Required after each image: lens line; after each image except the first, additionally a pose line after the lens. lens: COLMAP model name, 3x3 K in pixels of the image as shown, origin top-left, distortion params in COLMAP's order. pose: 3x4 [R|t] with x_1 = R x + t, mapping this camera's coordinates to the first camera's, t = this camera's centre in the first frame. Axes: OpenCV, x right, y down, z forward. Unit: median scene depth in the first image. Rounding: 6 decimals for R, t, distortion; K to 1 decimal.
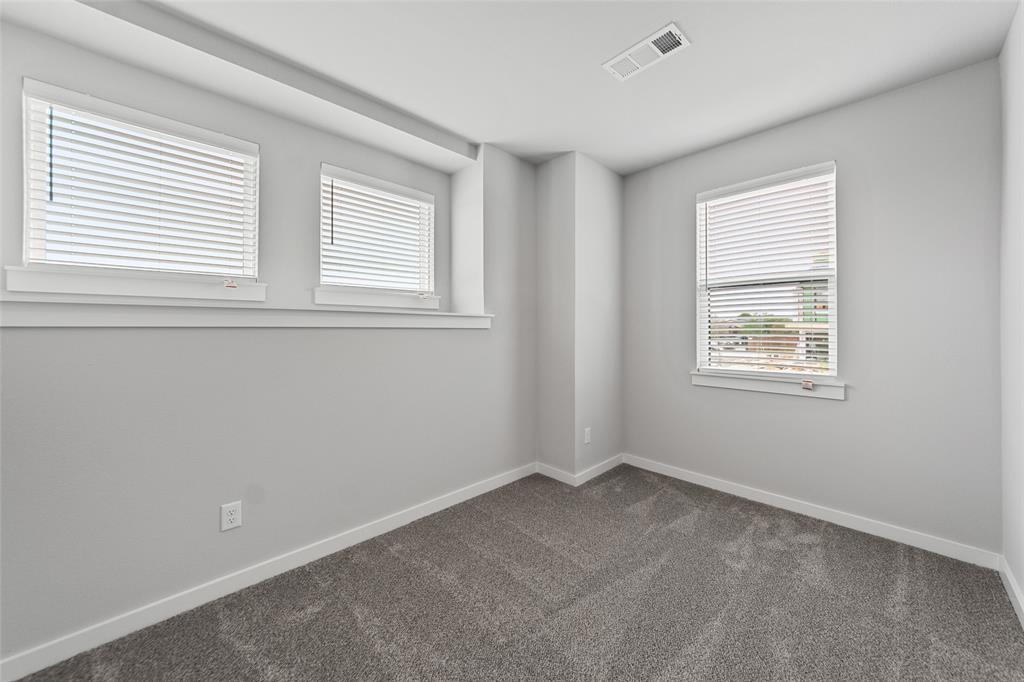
lens RADIAL K [[366.3, 0, 502.2], [0, 366.3, 323.4], [0, 0, 1]] dist [-0.001837, -0.001440]
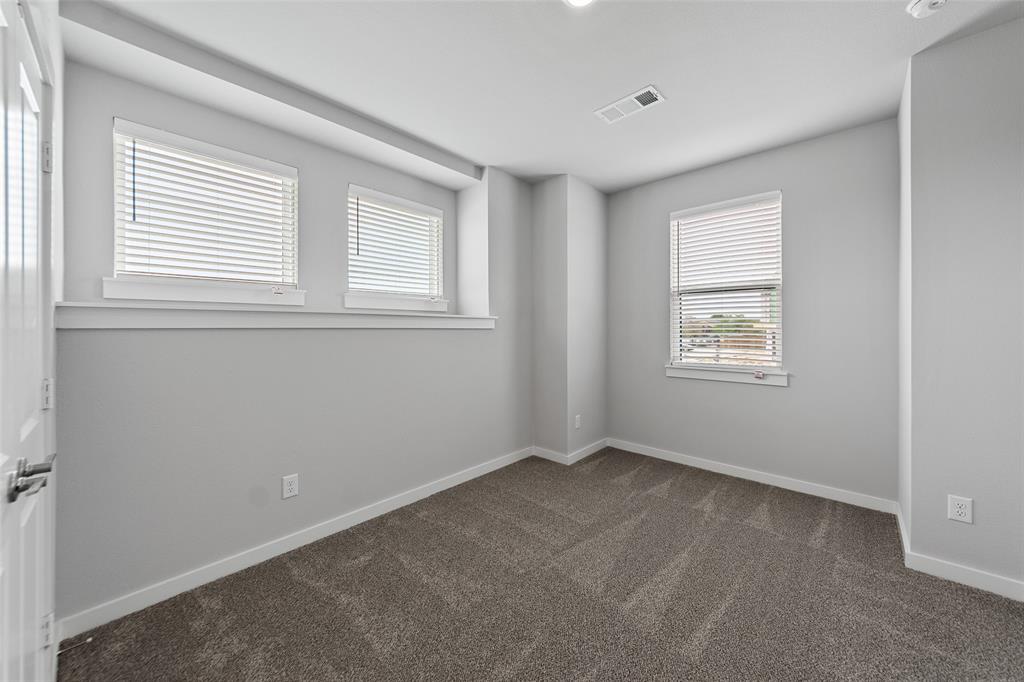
lens RADIAL K [[366.3, 0, 502.3], [0, 366.3, 325.2], [0, 0, 1]] dist [-0.001837, -0.001440]
pose [[0.998537, -0.001688, 0.054055, -0.095069], [0.001416, 0.999986, 0.005060, -0.003990], [-0.054063, -0.004976, 0.998525, -0.194422]]
